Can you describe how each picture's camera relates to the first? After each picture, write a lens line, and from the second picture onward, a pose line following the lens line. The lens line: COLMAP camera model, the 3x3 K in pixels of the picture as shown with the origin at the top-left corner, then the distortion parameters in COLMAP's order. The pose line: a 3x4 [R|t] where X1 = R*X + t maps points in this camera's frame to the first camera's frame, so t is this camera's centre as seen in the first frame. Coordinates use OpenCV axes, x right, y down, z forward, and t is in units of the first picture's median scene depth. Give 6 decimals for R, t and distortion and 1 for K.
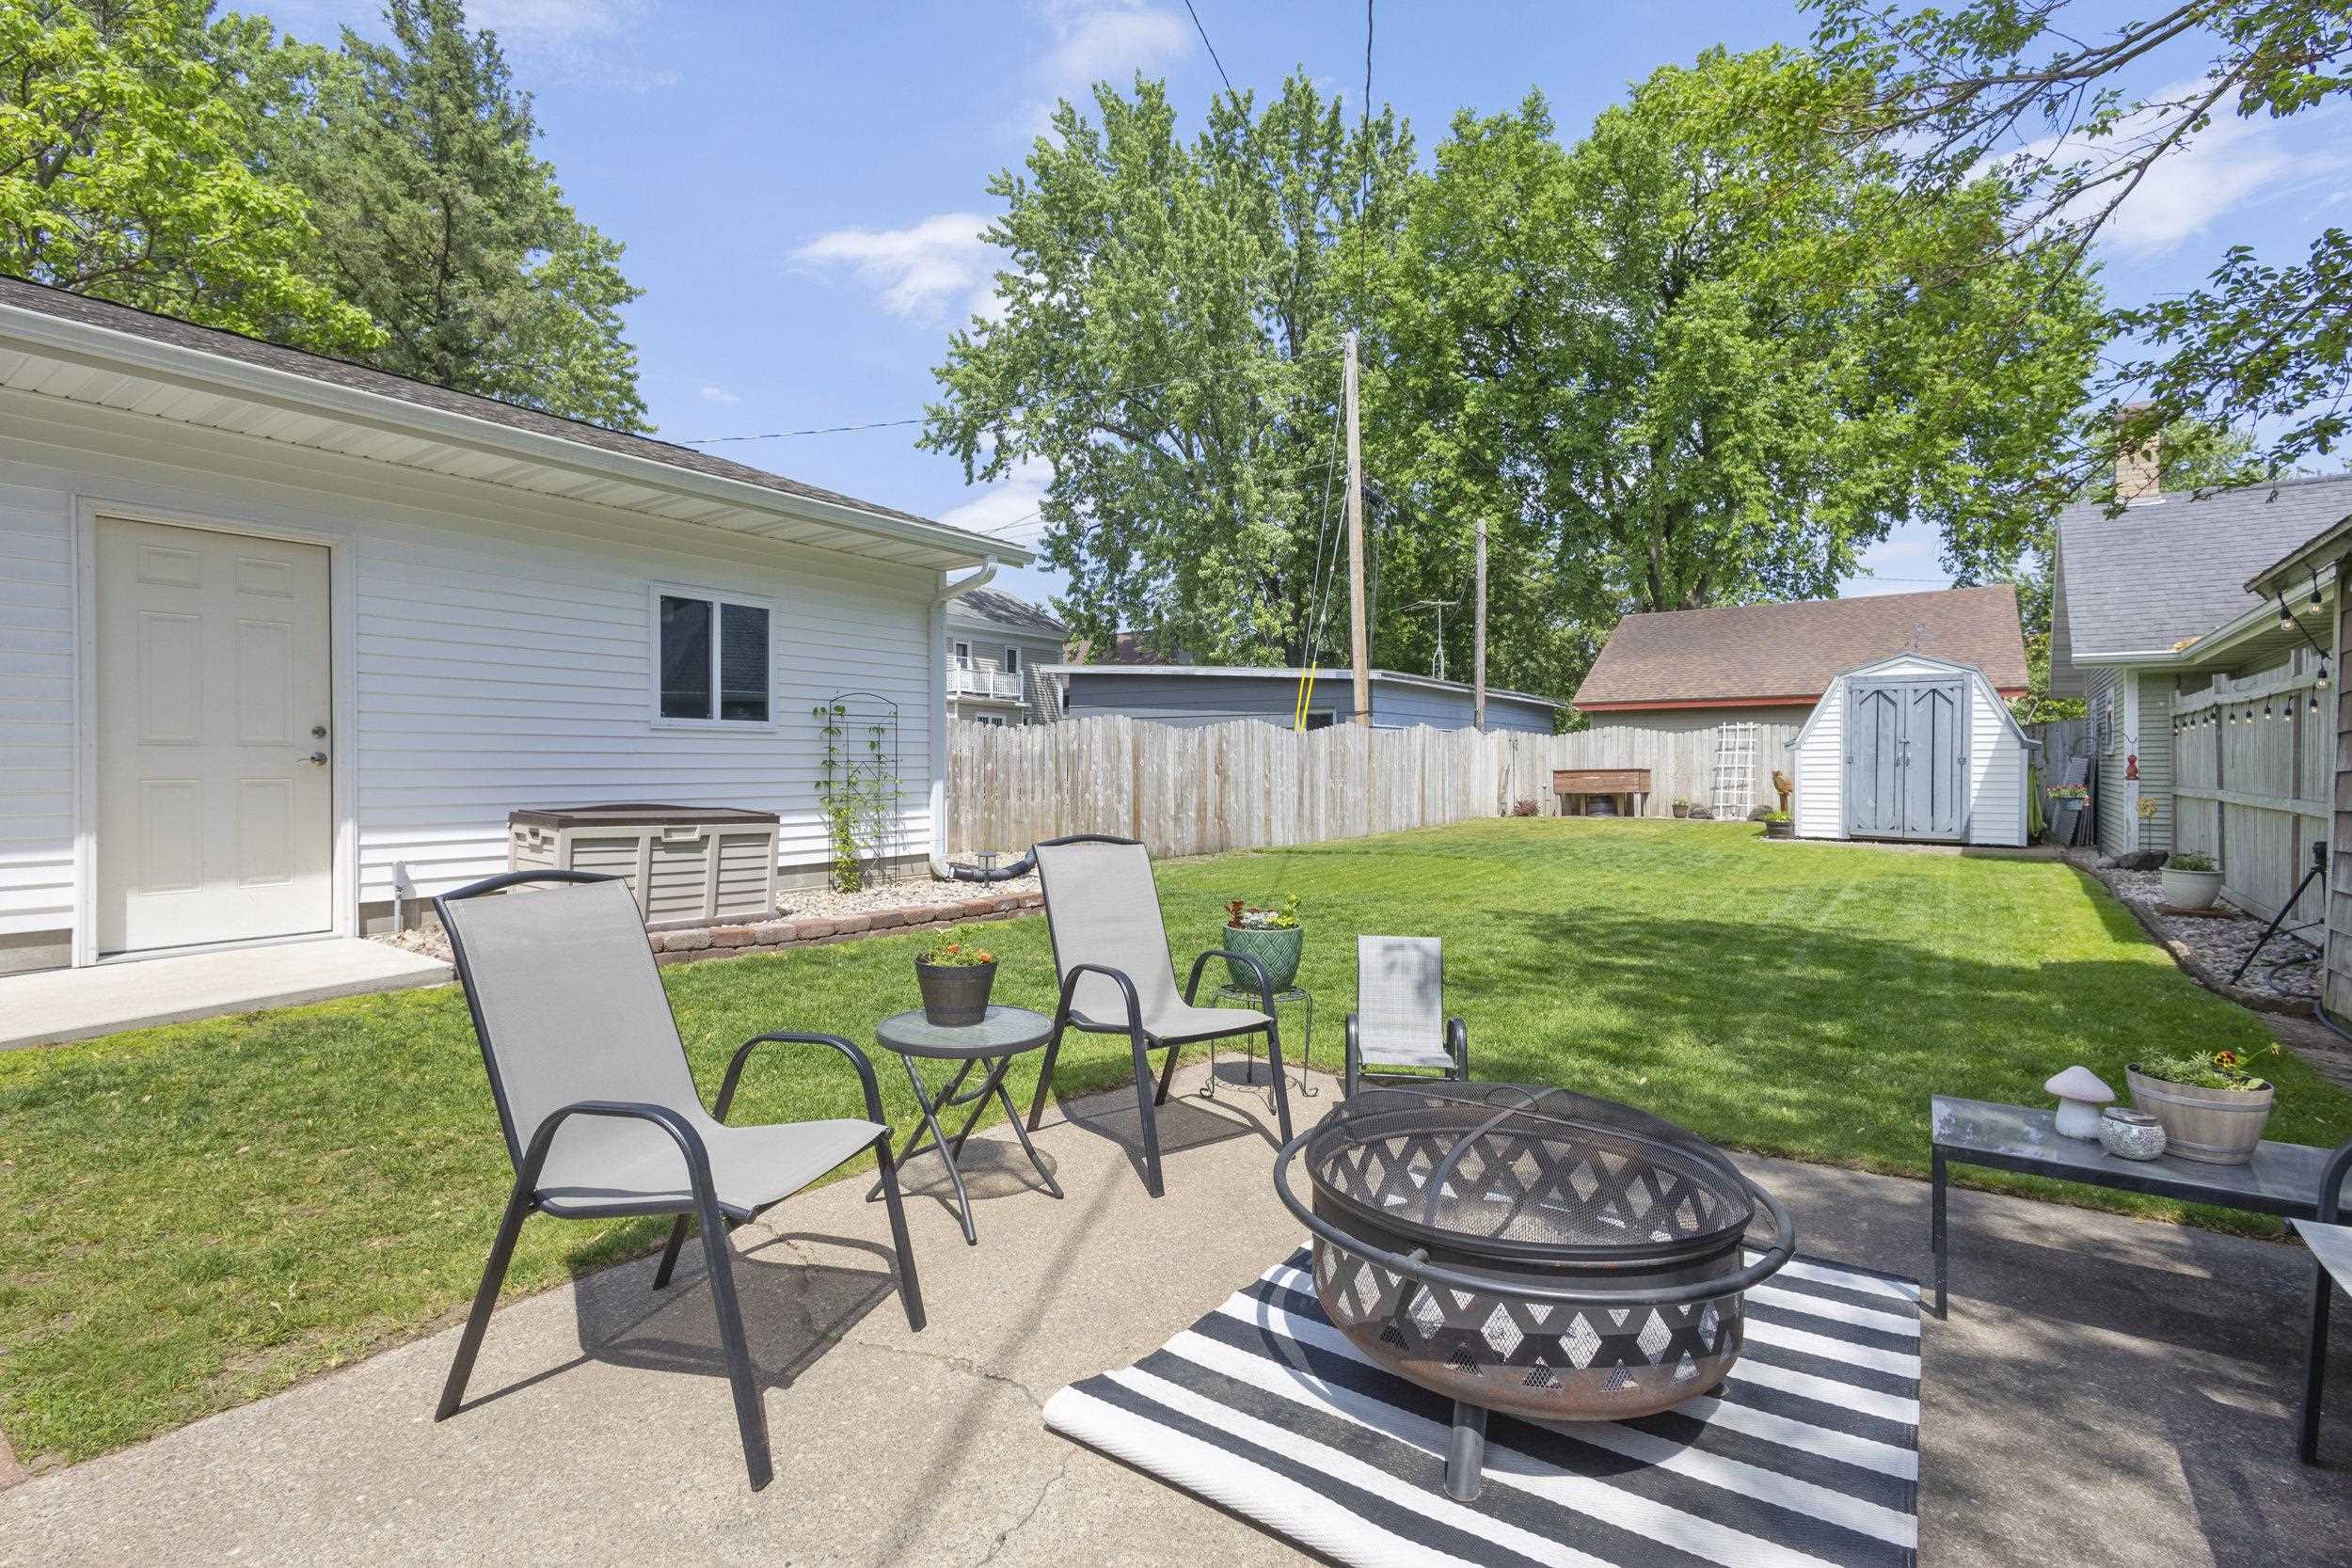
lens RADIAL K [[1083.1, 0, 1175.7], [0, 1083.1, 775.7], [0, 0, 1]] dist [0.010898, -0.000347]
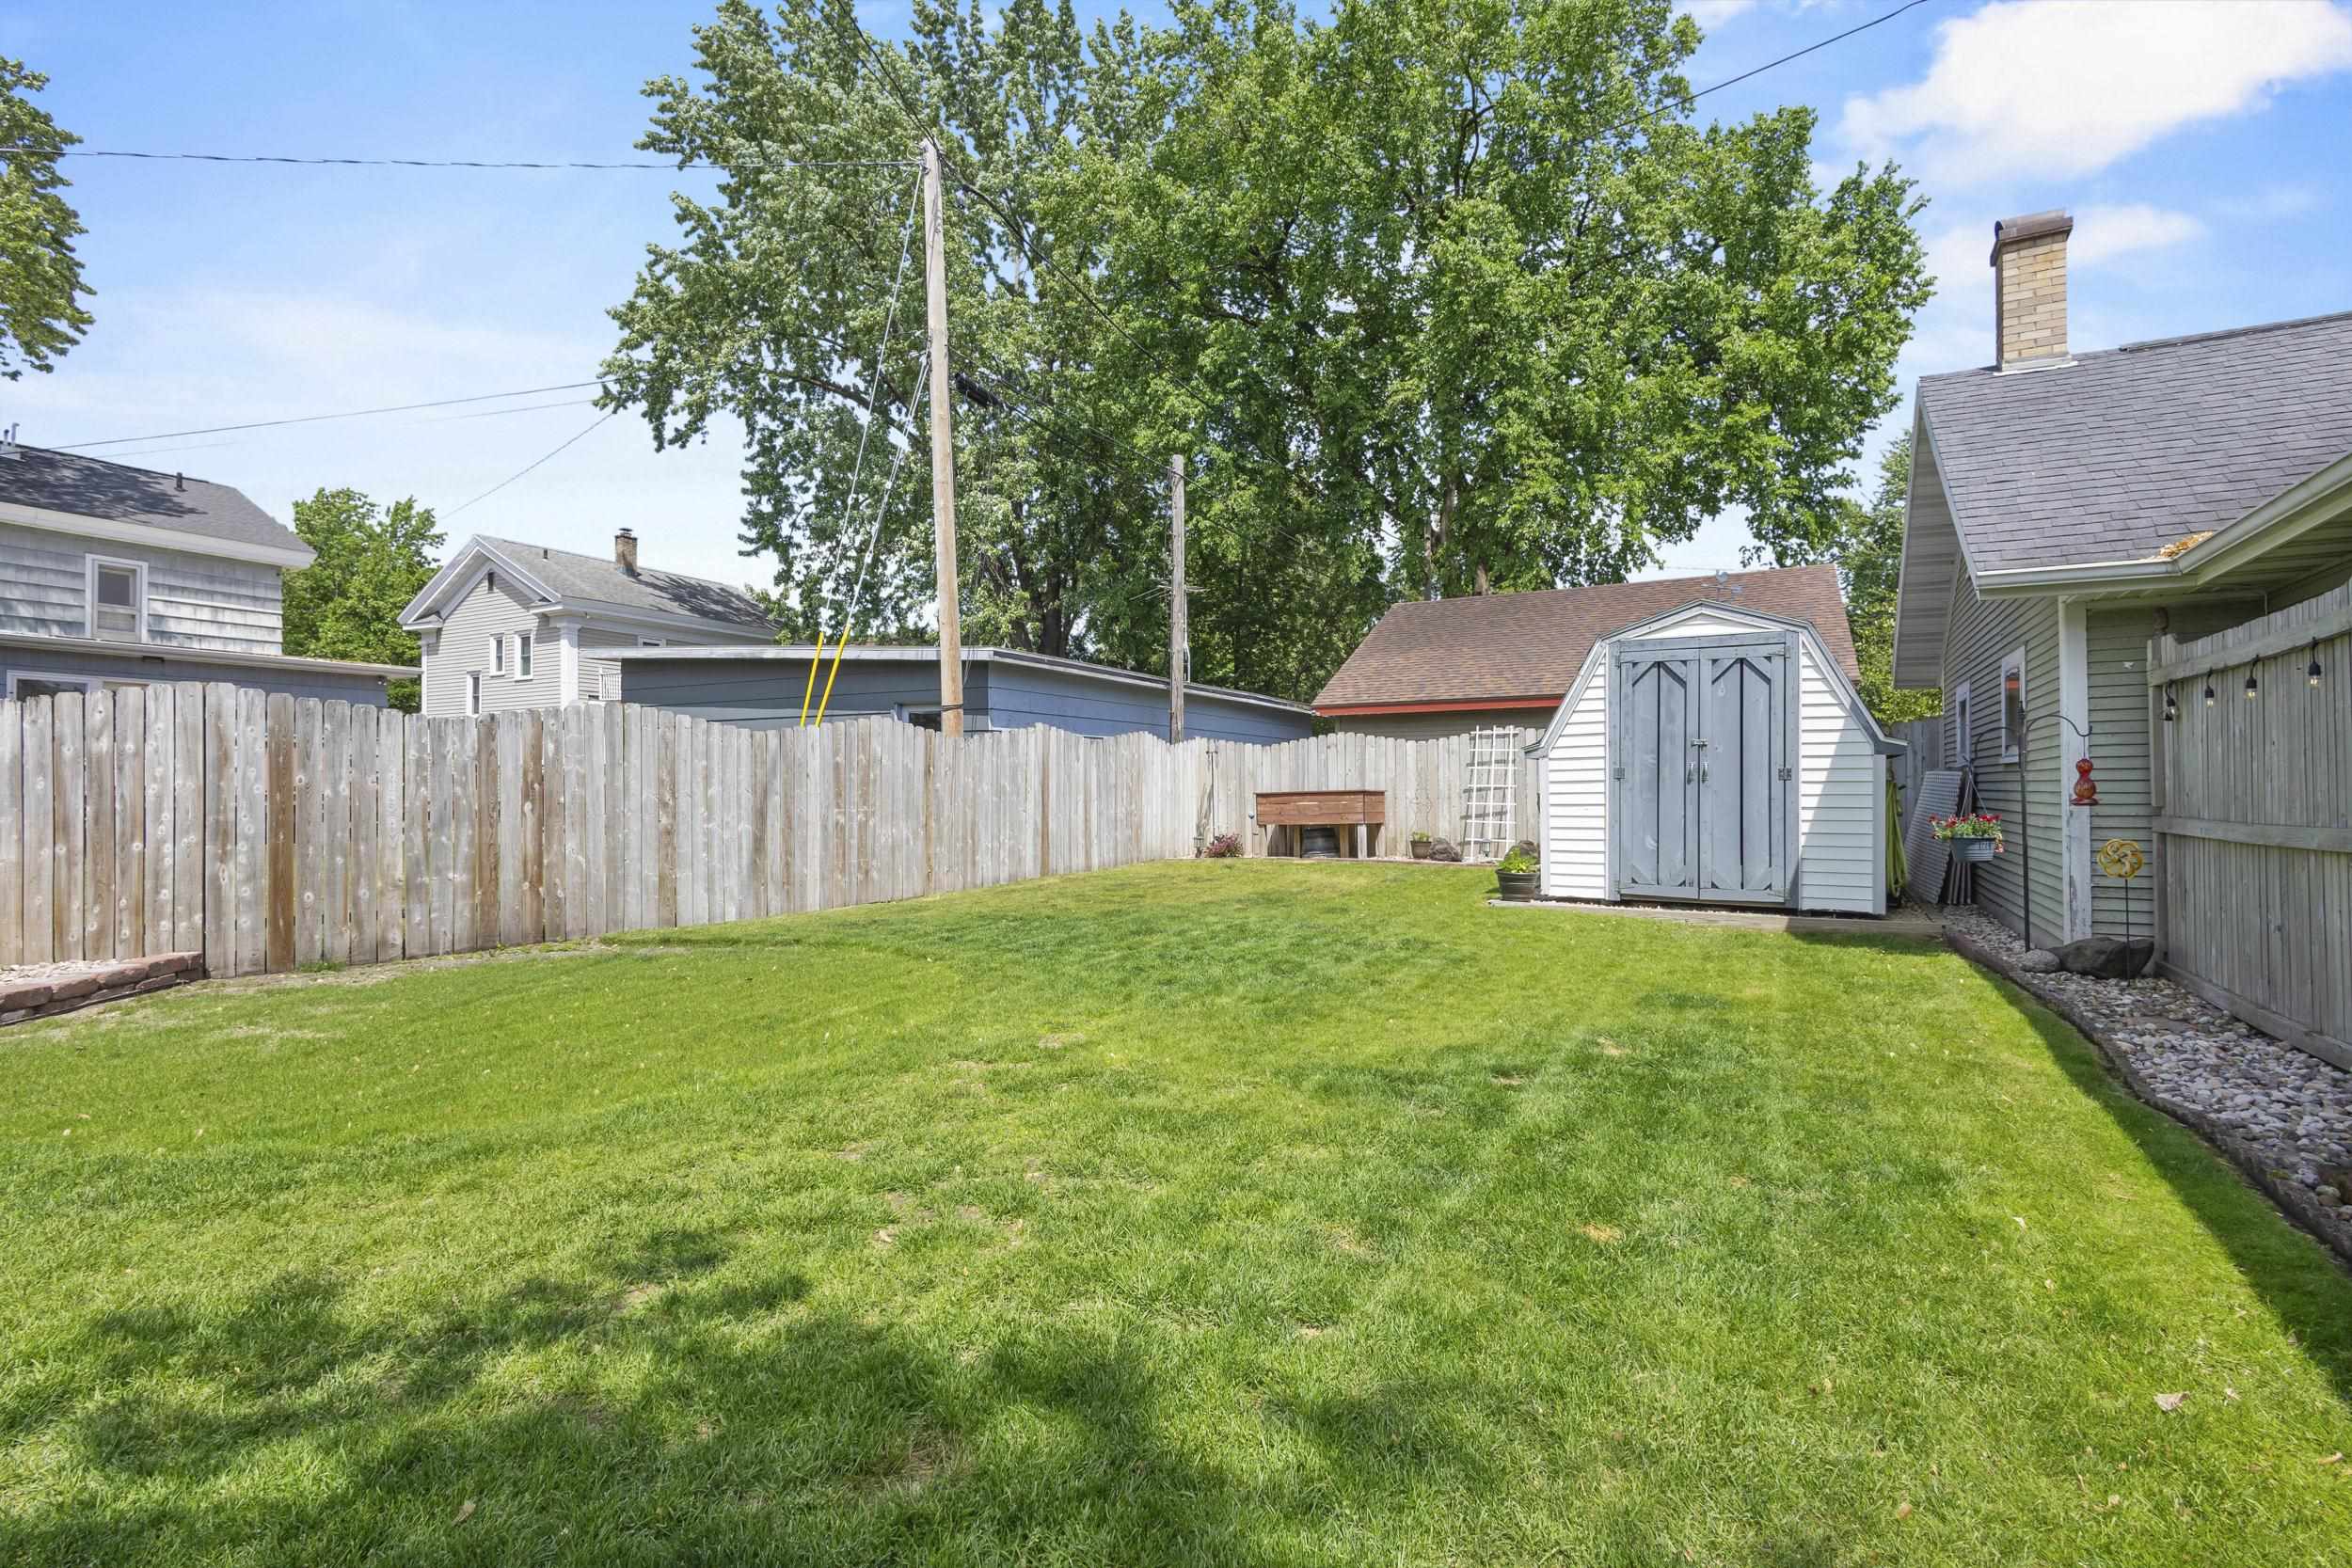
lens RADIAL K [[1062.9, 0, 1176.0], [0, 1062.9, 784.0], [0, 0, 1]] dist [0.005347, -0.000015]
pose [[0.993585, -0.002592, 0.113056, 0.285807], [0.004376, 0.999870, -0.015534, -0.000332], [-0.113001, 0.015929, 0.993467, 0.404427]]
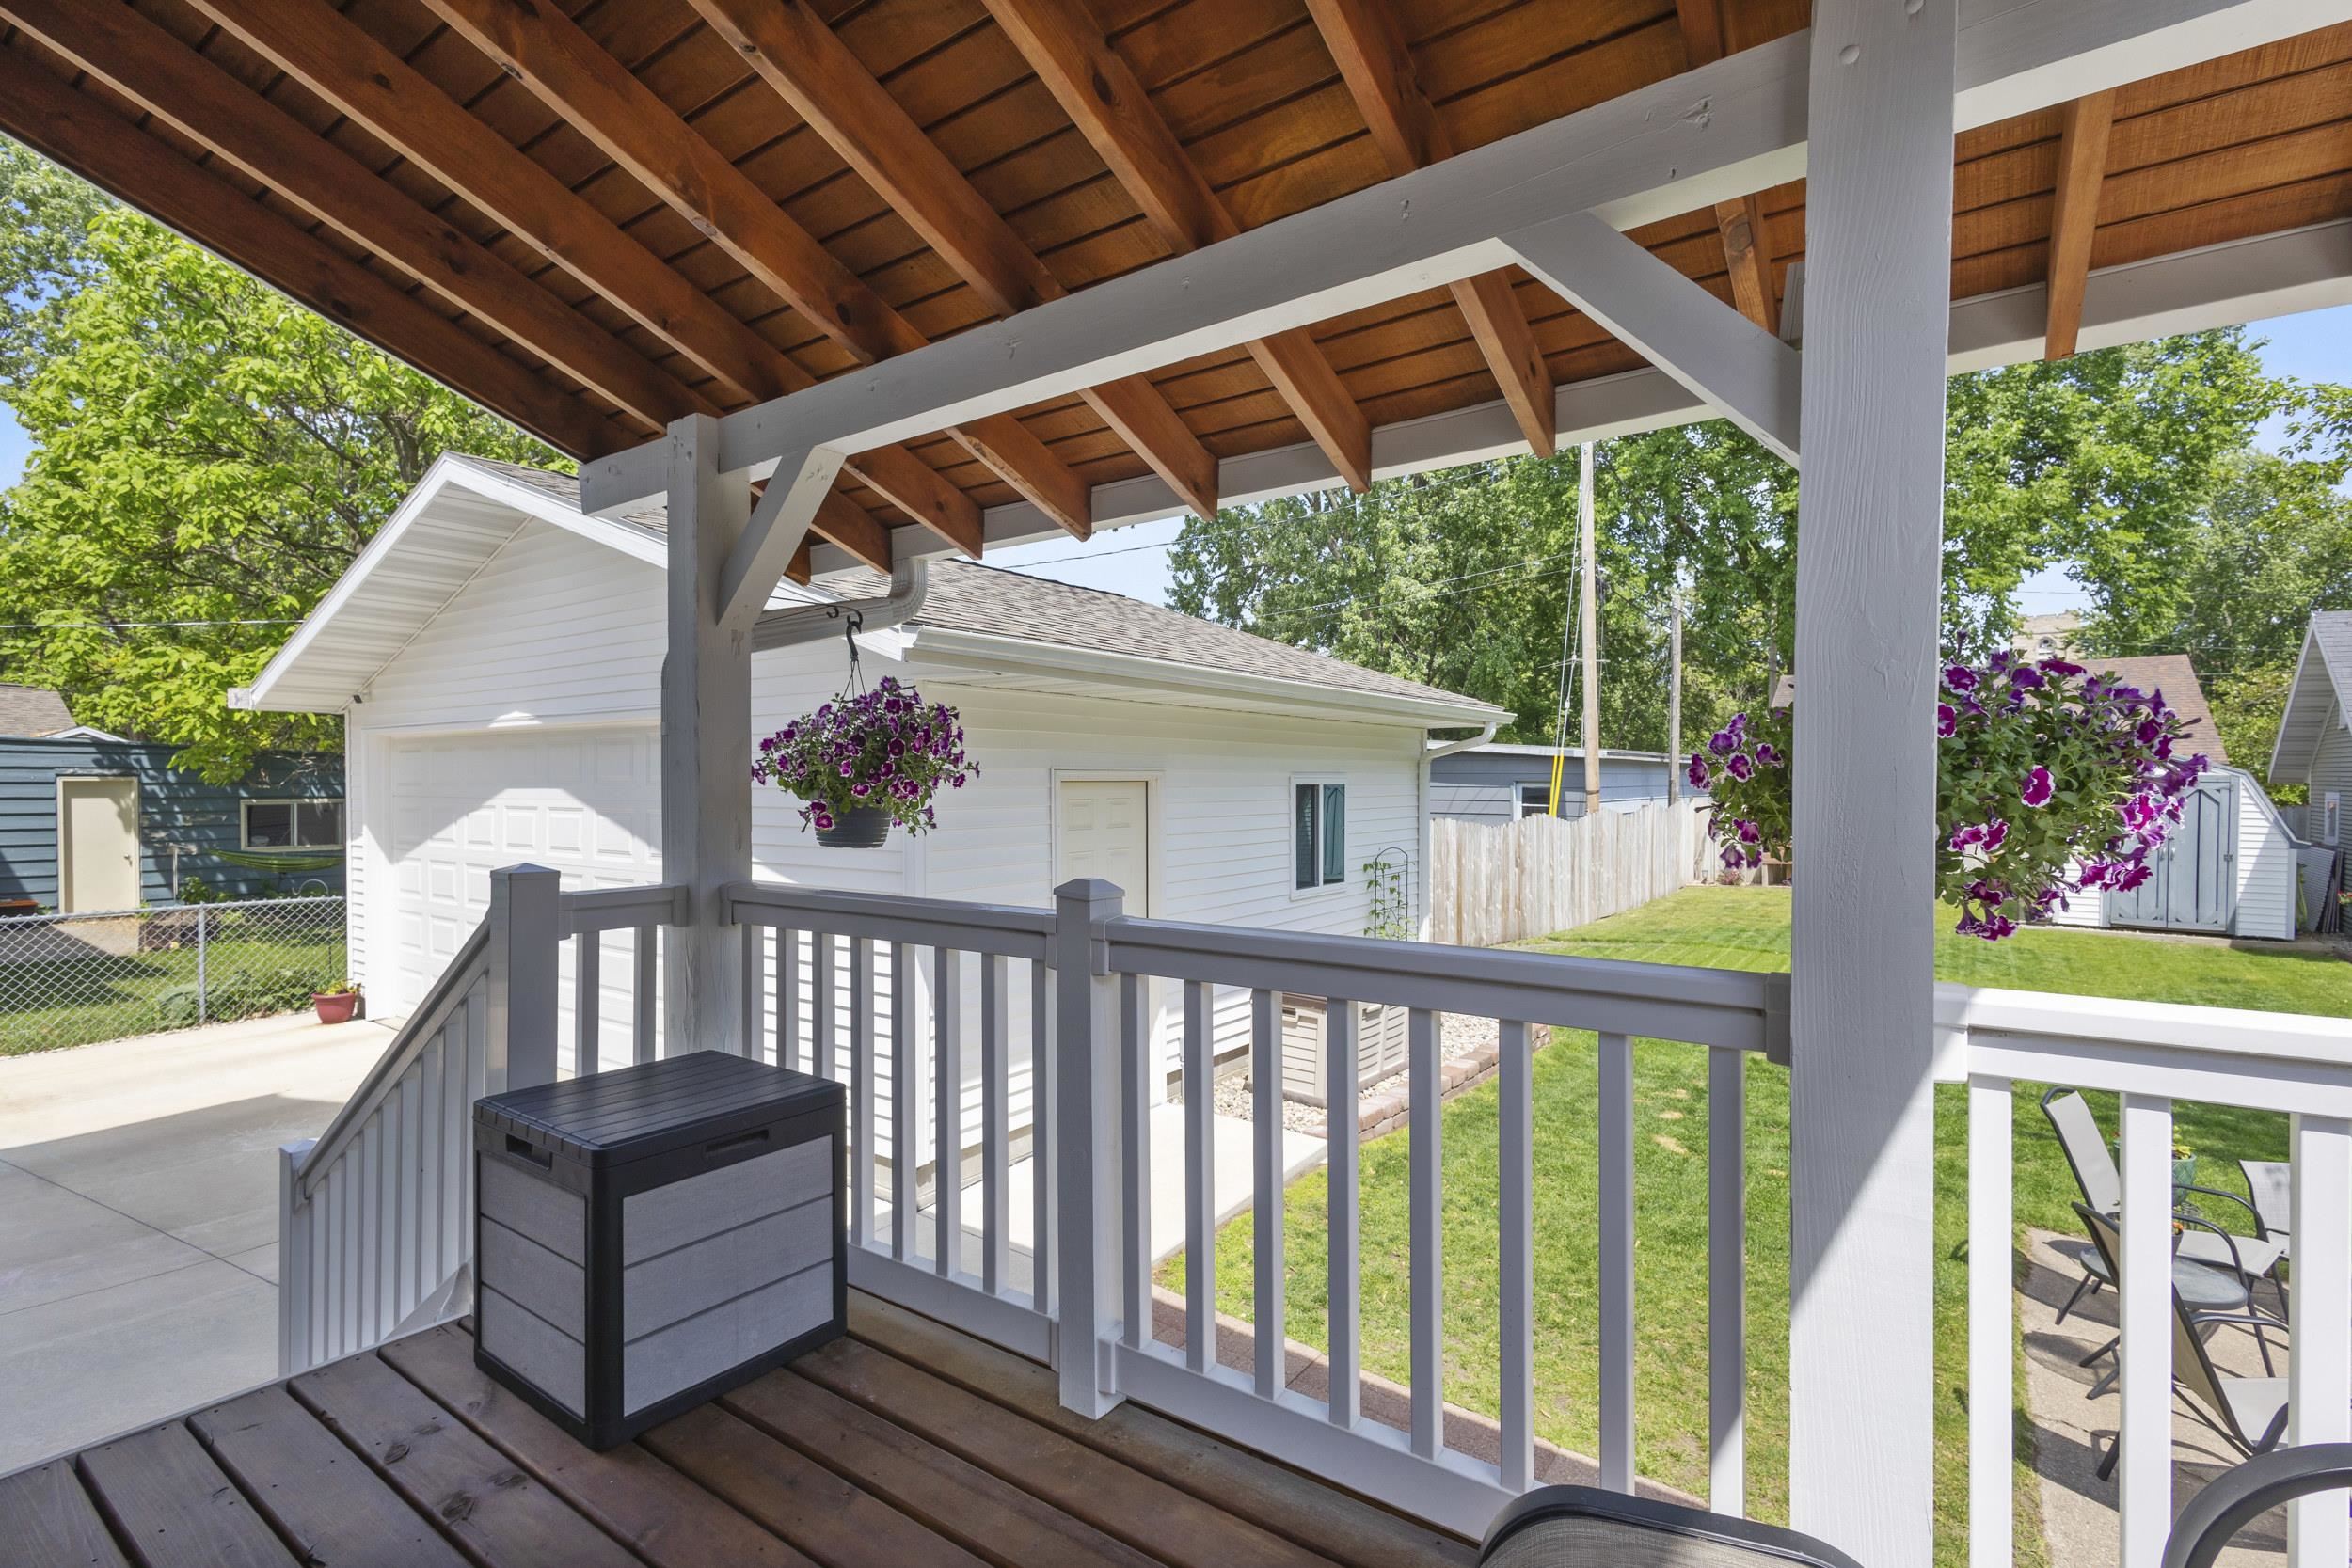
lens RADIAL K [[1097.0, 0, 1174.8], [0, 1097.0, 797.0], [0, 0, 1]] dist [0.006503, -0.000960]
pose [[0.999951, -0.000446, -0.009875, -0.272253], [0.000518, 0.999974, 0.007246, -0.074076], [0.009872, -0.007251, 0.999925, -0.081384]]
